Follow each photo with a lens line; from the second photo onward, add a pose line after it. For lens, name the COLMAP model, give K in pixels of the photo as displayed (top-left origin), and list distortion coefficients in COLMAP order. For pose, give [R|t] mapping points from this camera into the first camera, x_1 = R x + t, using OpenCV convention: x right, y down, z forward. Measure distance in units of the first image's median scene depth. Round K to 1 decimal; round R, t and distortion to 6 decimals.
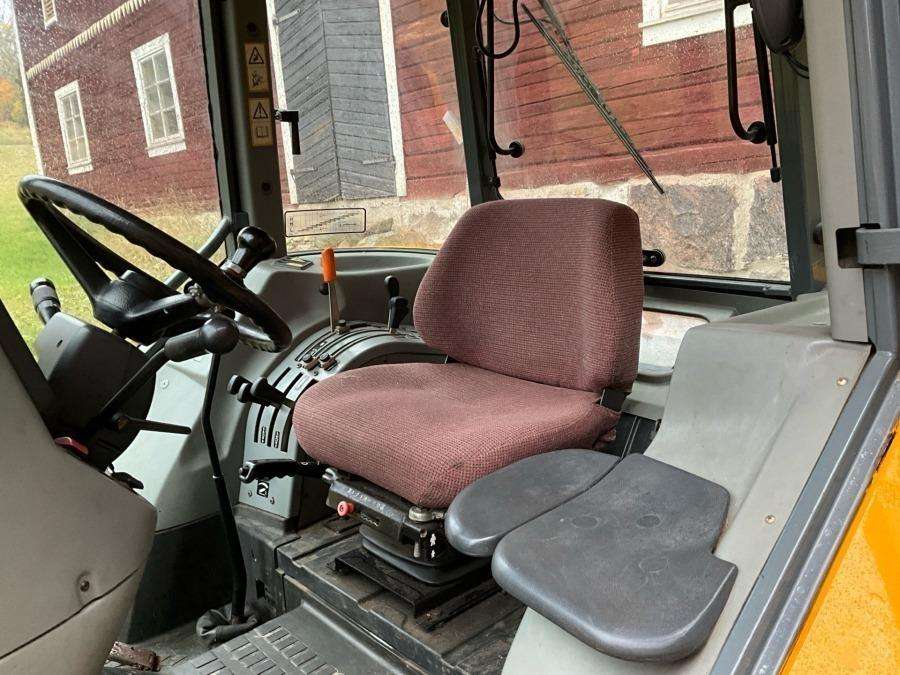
lens RADIAL K [[743.2, 0, 450.0], [0, 743.2, 337.5], [0, 0, 1]] dist [0.082168, -0.148898]
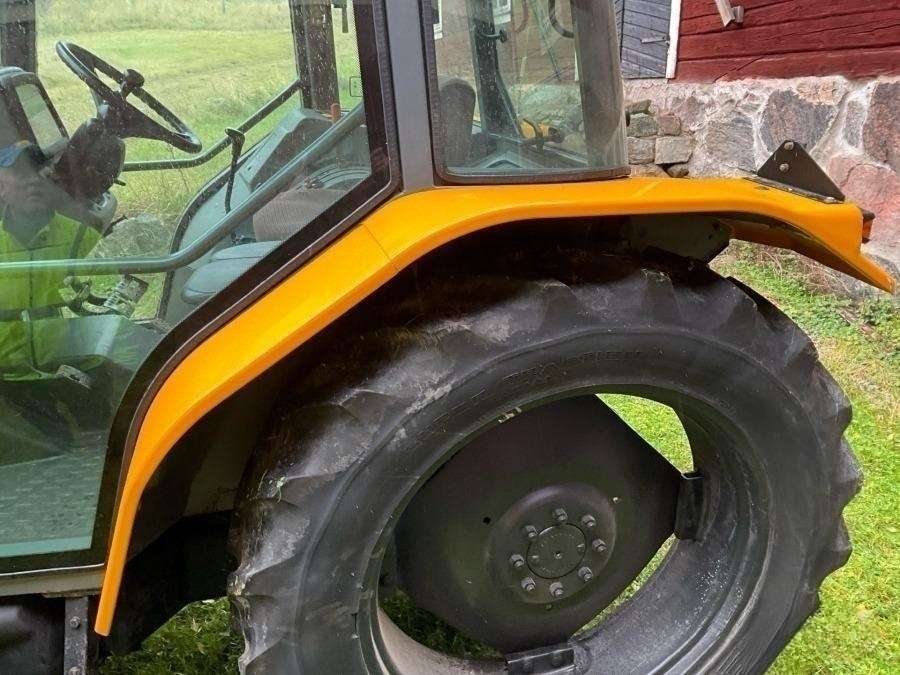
lens RADIAL K [[743.2, 0, 450.0], [0, 743.2, 337.5], [0, 0, 1]] dist [0.082168, -0.148898]
pose [[0.880511, 0.211175, -0.424388, 0.790913], [-0.144760, 0.972308, 0.183473, 0.019764], [0.451380, -0.100115, 0.886698, -0.222020]]
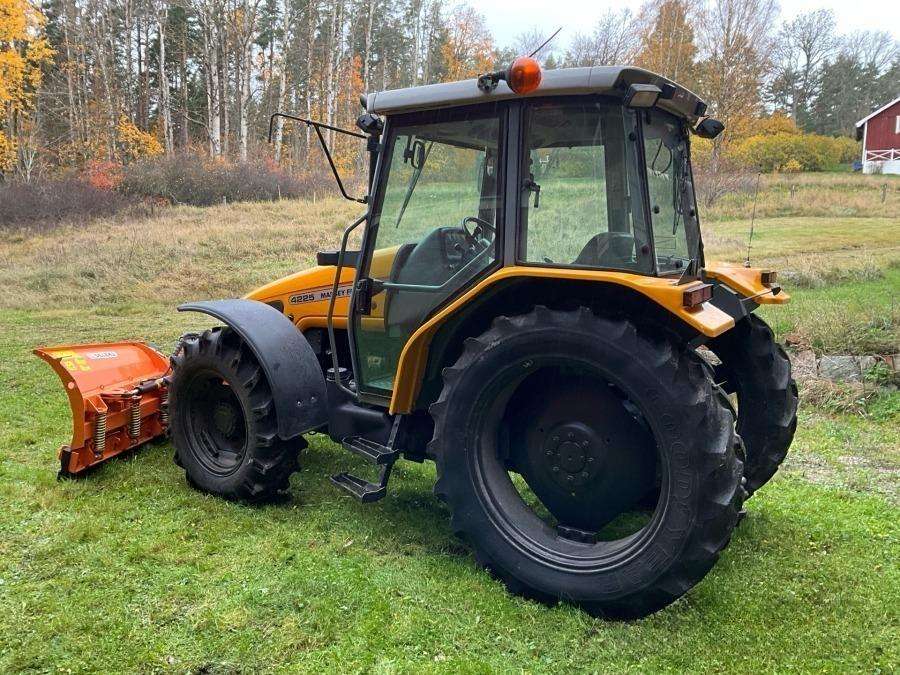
lens RADIAL K [[743.2, 0, 450.0], [0, 743.2, 337.5], [0, 0, 1]] dist [0.082168, -0.148898]
pose [[0.238092, 0.179540, -0.954504, 2.502858], [-0.235024, 0.964209, 0.122740, -0.012388], [0.942378, 0.195108, 0.271767, -0.189596]]
